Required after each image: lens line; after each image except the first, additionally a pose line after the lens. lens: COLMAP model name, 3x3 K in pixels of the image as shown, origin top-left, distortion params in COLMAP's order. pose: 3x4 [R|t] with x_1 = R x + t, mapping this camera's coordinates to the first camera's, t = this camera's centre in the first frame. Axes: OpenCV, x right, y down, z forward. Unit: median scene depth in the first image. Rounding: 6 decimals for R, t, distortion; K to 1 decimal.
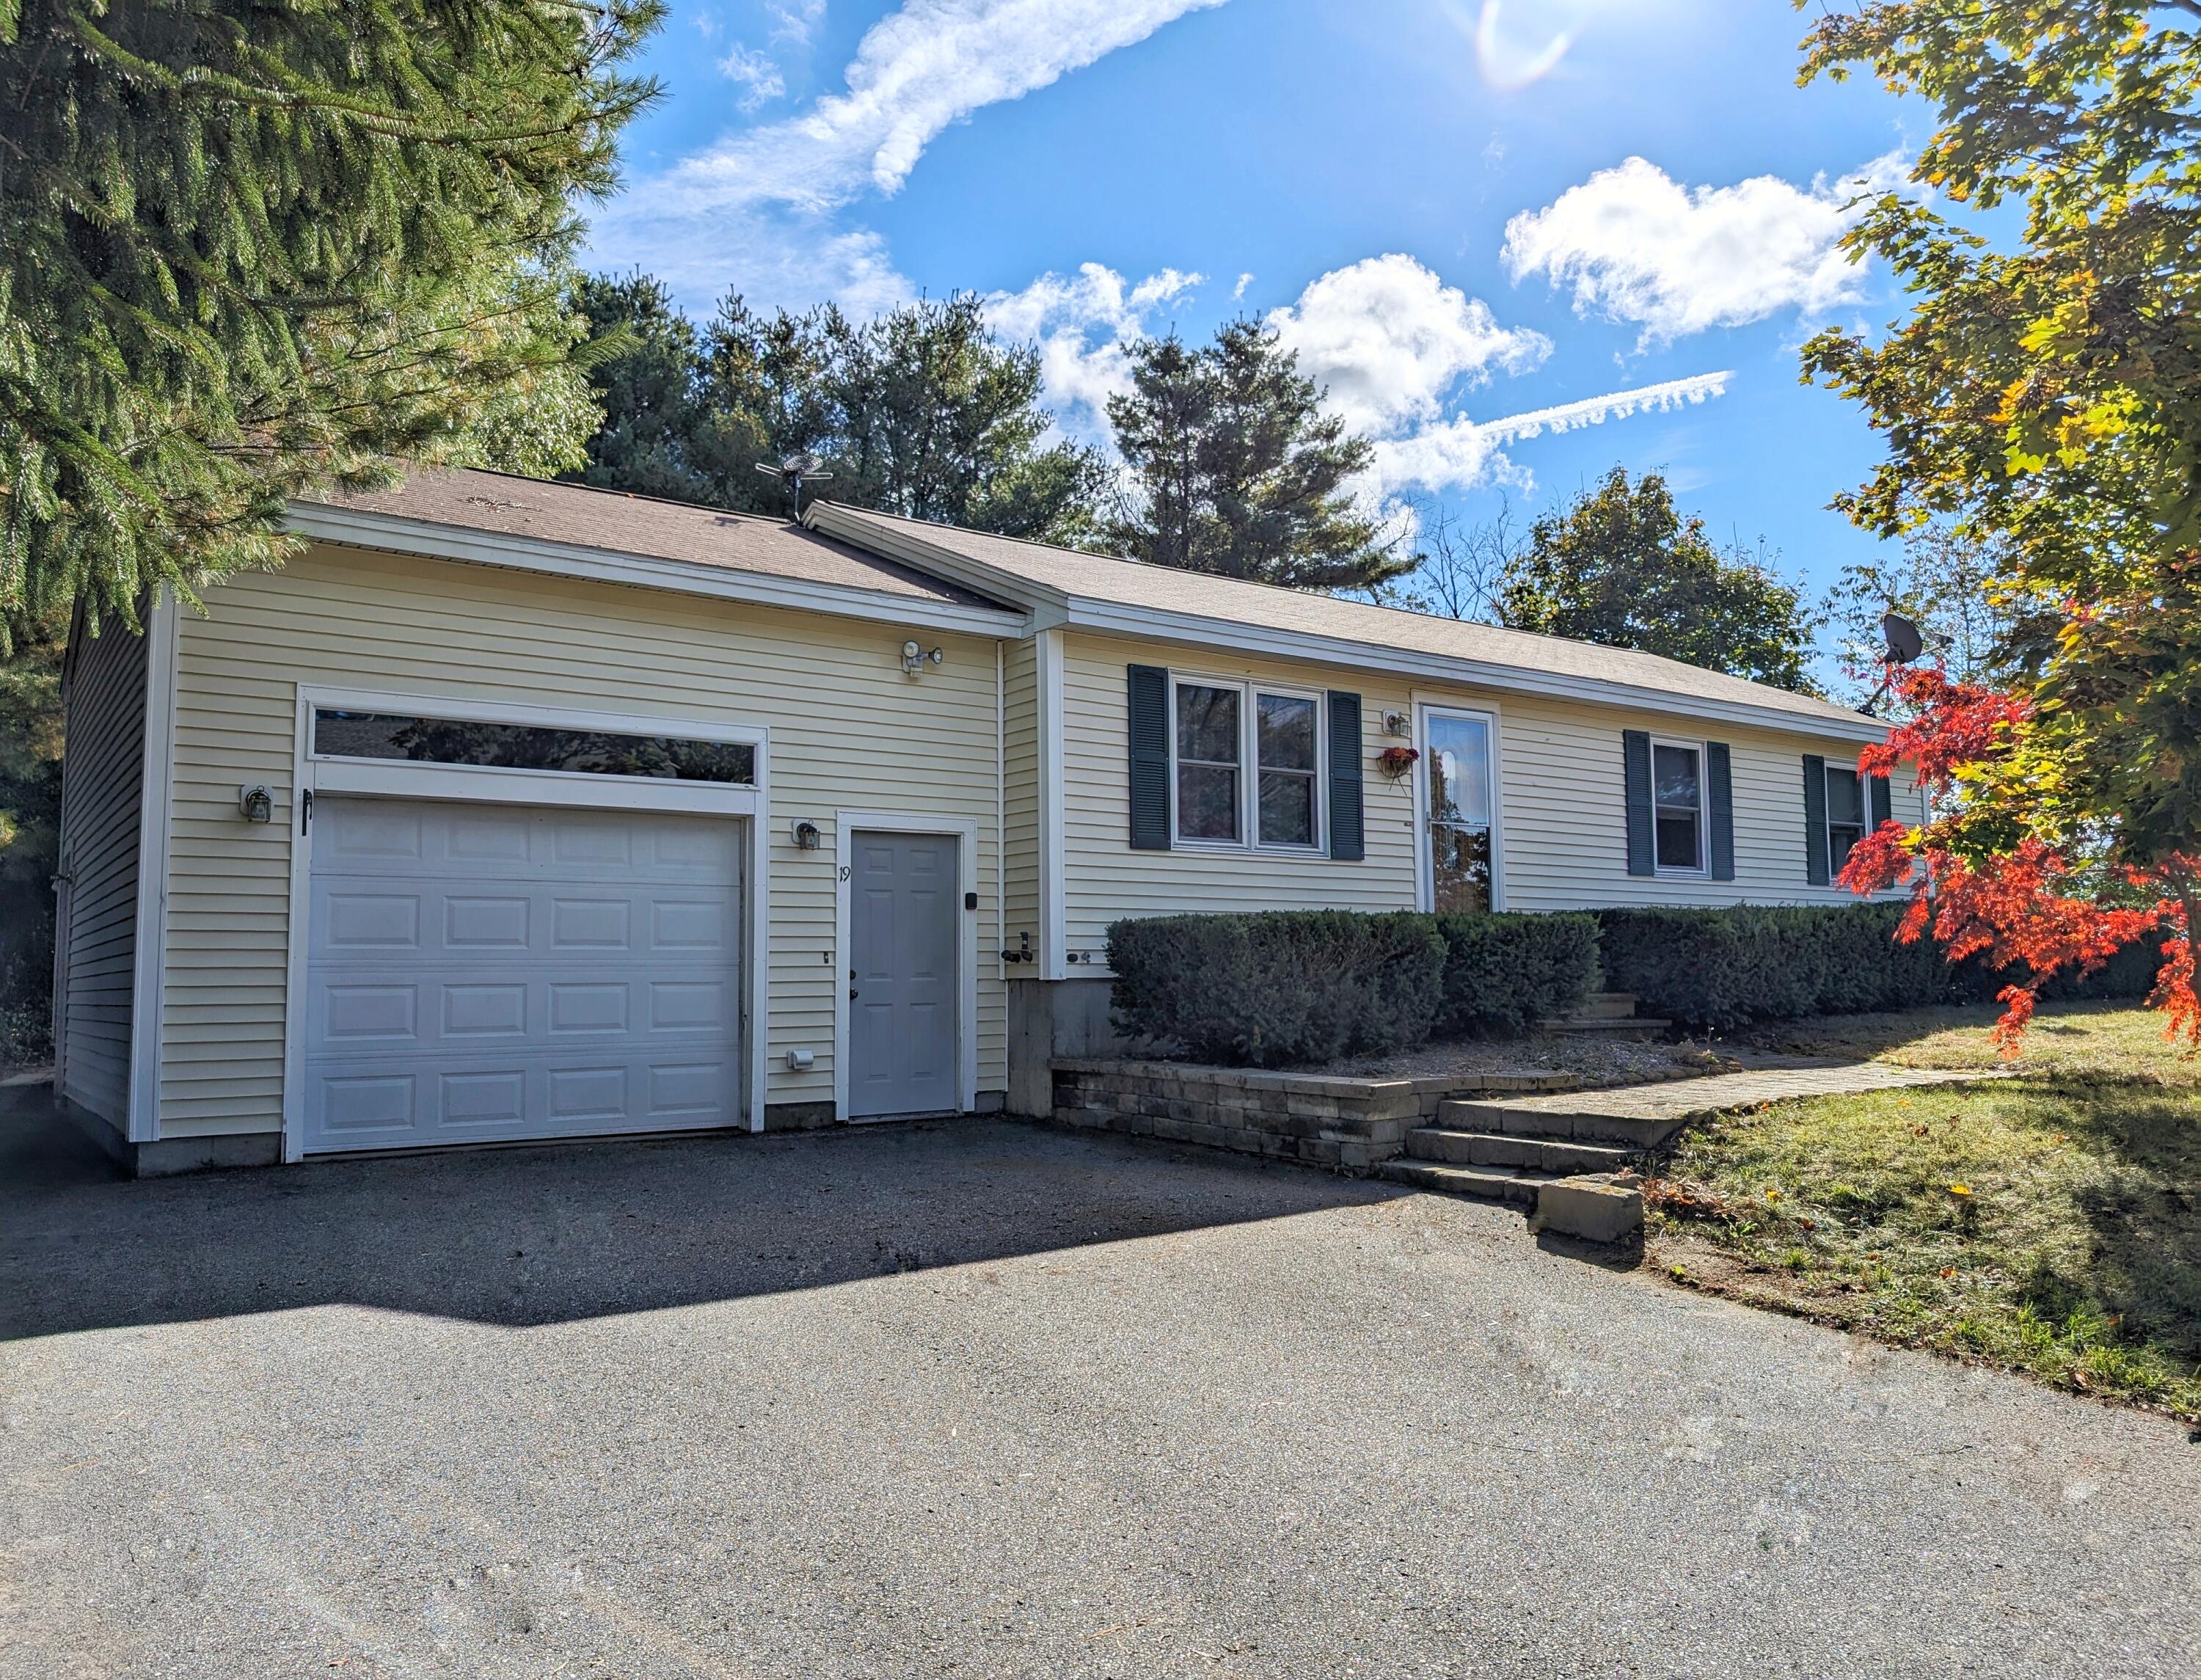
lens RADIAL K [[1552.7, 0, 1079.7], [0, 1552.7, 850.0], [0, 0, 1]] dist [0.034091, -0.019143]
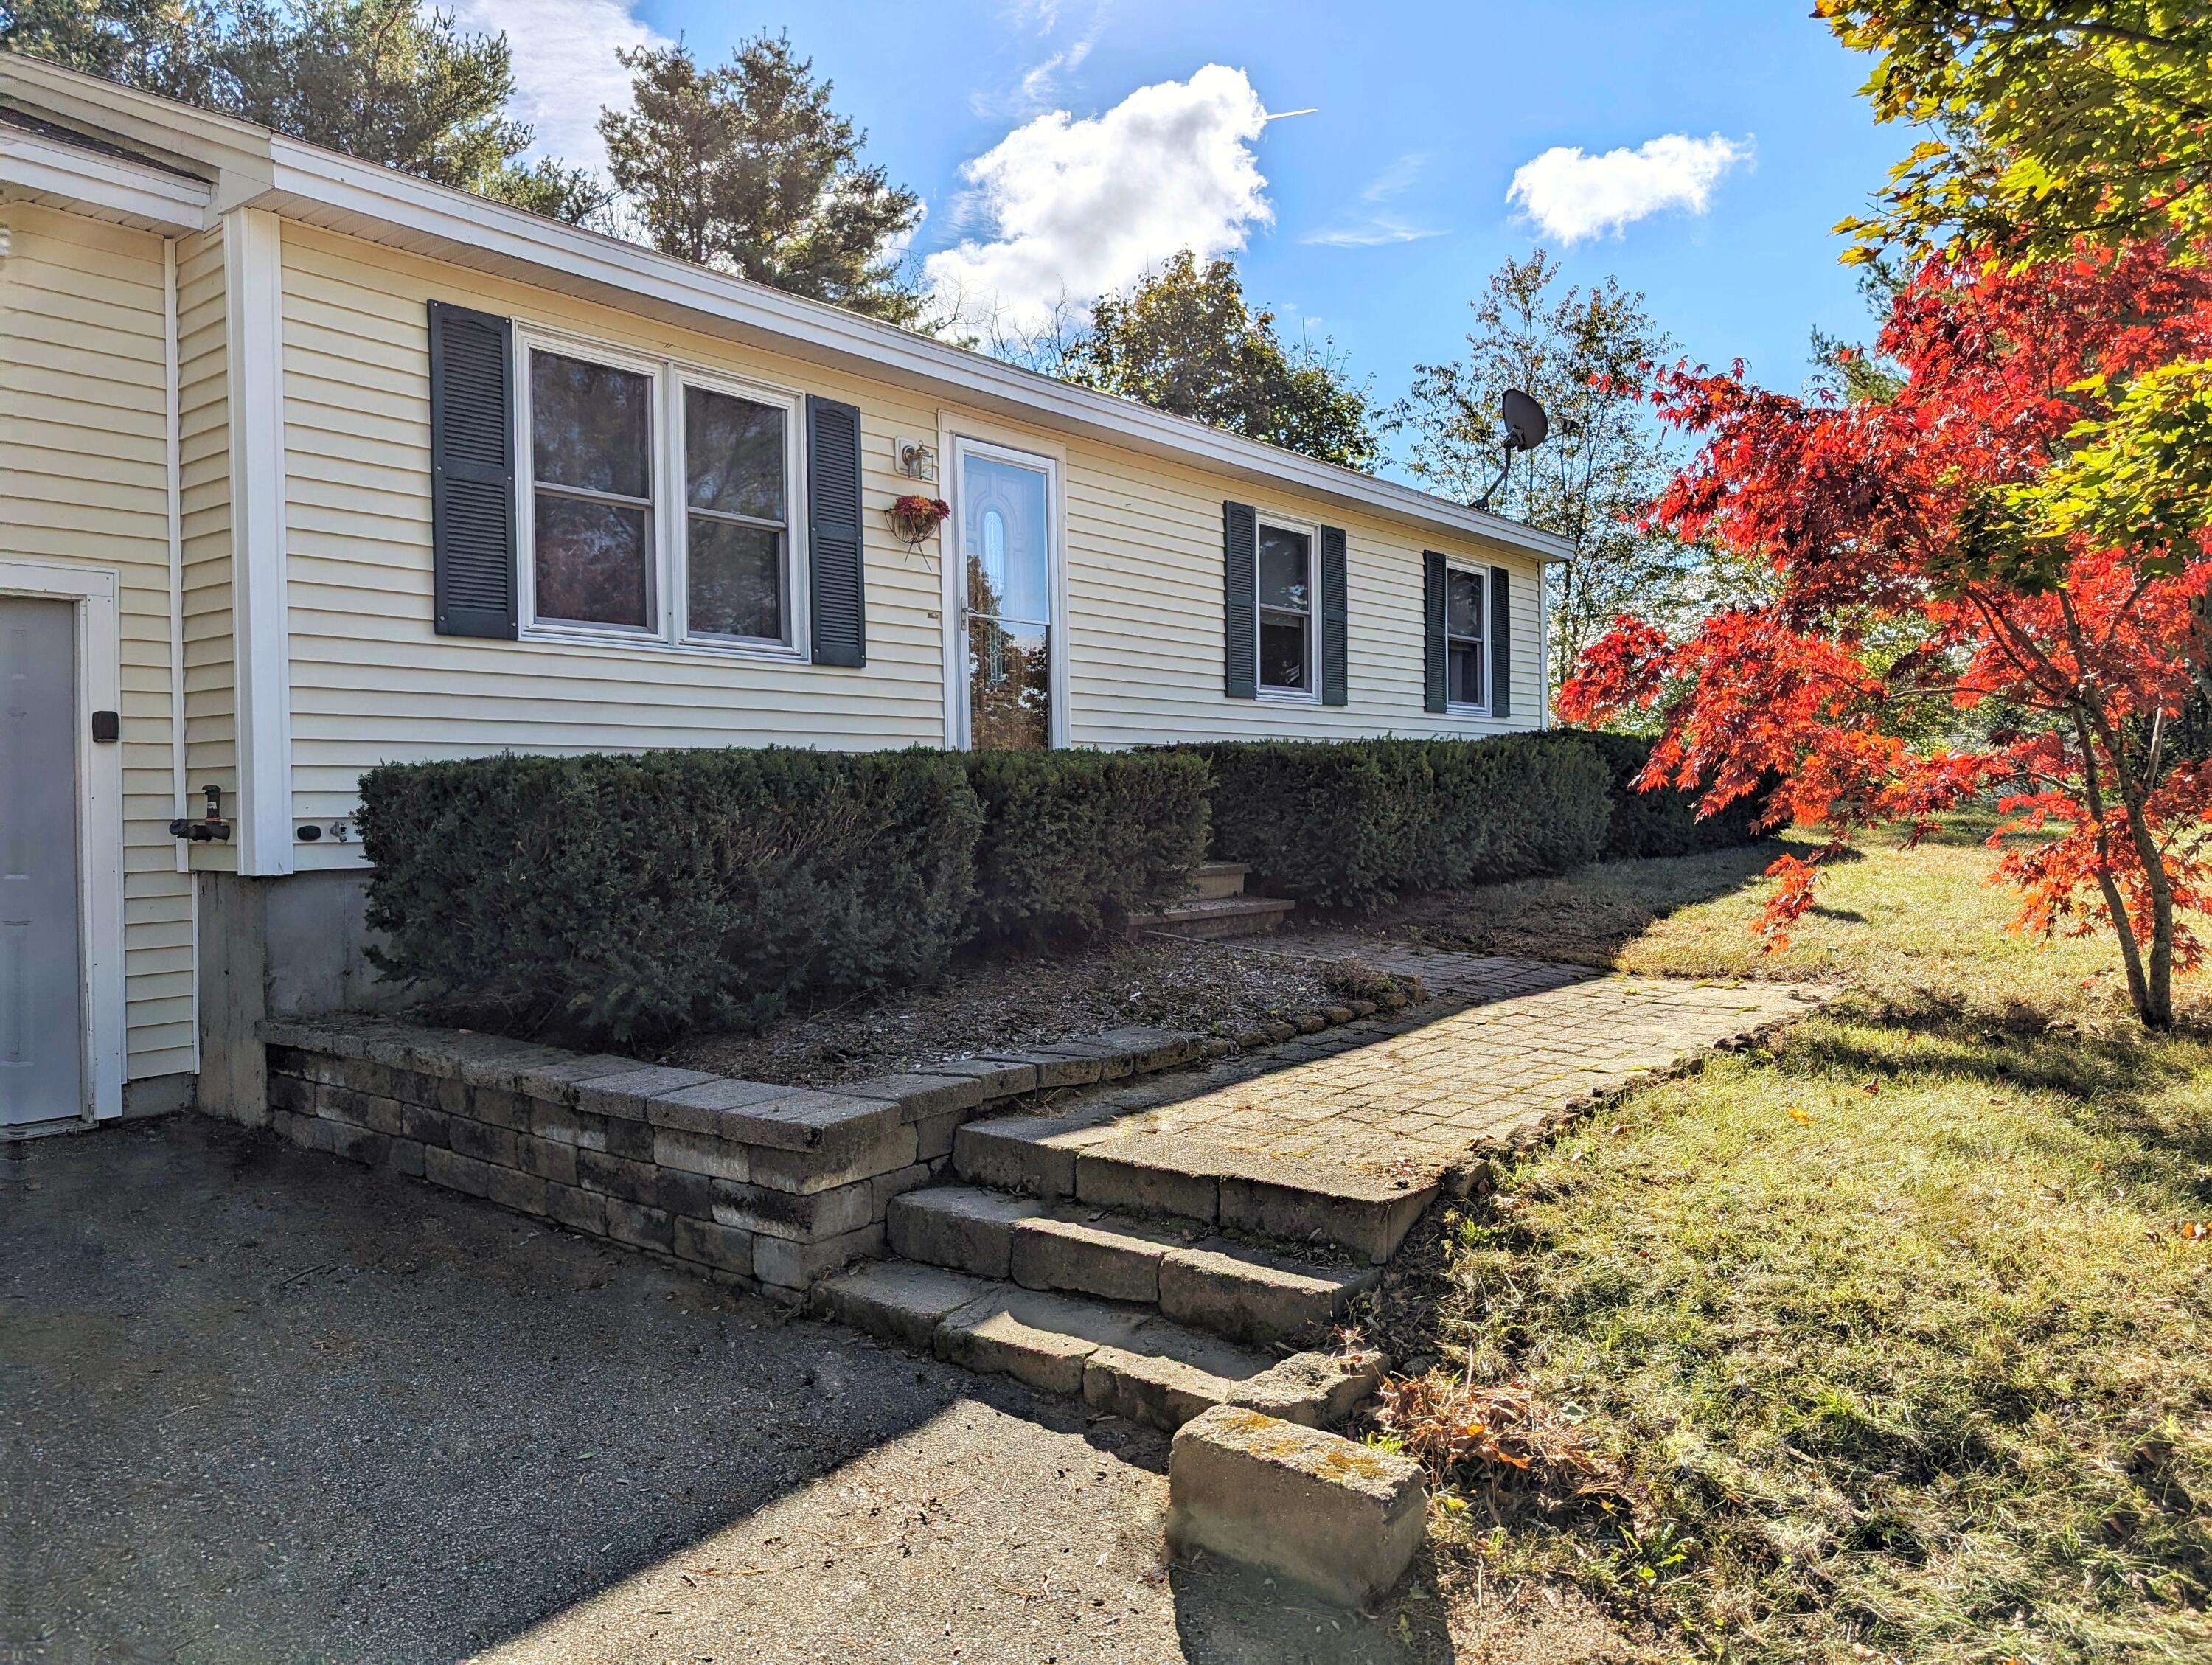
lens RADIAL K [[1598.7, 0, 1104.5], [0, 1598.7, 809.9], [0, 0, 1]] dist [0.013643, -0.006052]
pose [[0.956037, -0.008383, 0.293128, 0.093761], [-0.016396, 0.996499, 0.081976, 0.010851], [-0.292789, -0.083178, 0.952552, 0.373124]]
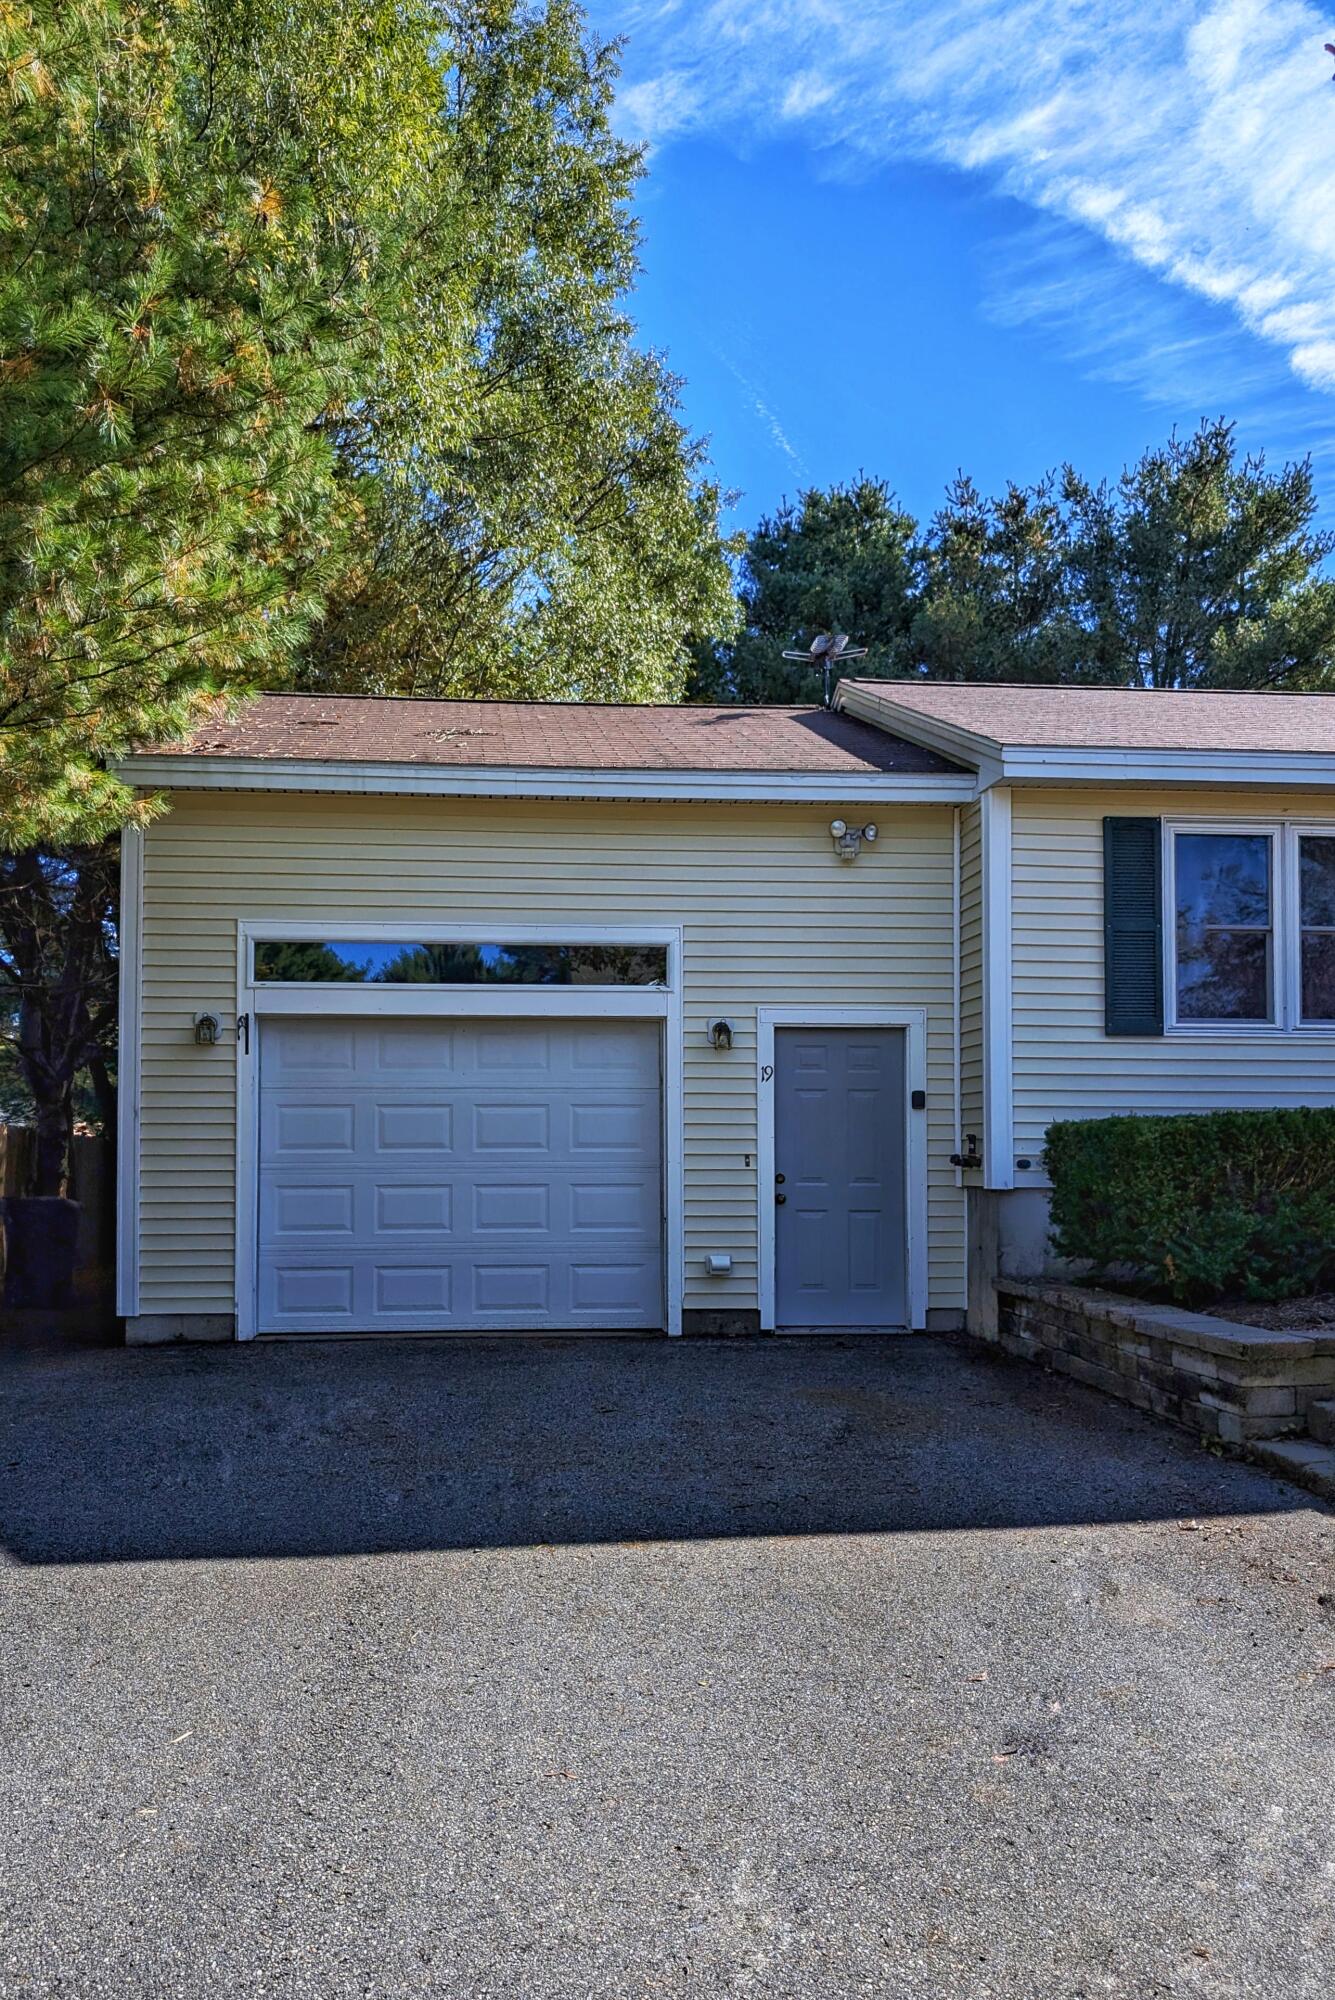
lens RADIAL K [[1481.0, 0, 592.1], [0, 1481.0, 1123.5], [0, 0, 1]] dist [0.020611, -0.026308]
pose [[0.863408, -0.004726, -0.504484, 0.201102], [0.034681, 0.998147, 0.050004, -0.003259], [0.503312, -0.060670, 0.861972, 0.151272]]
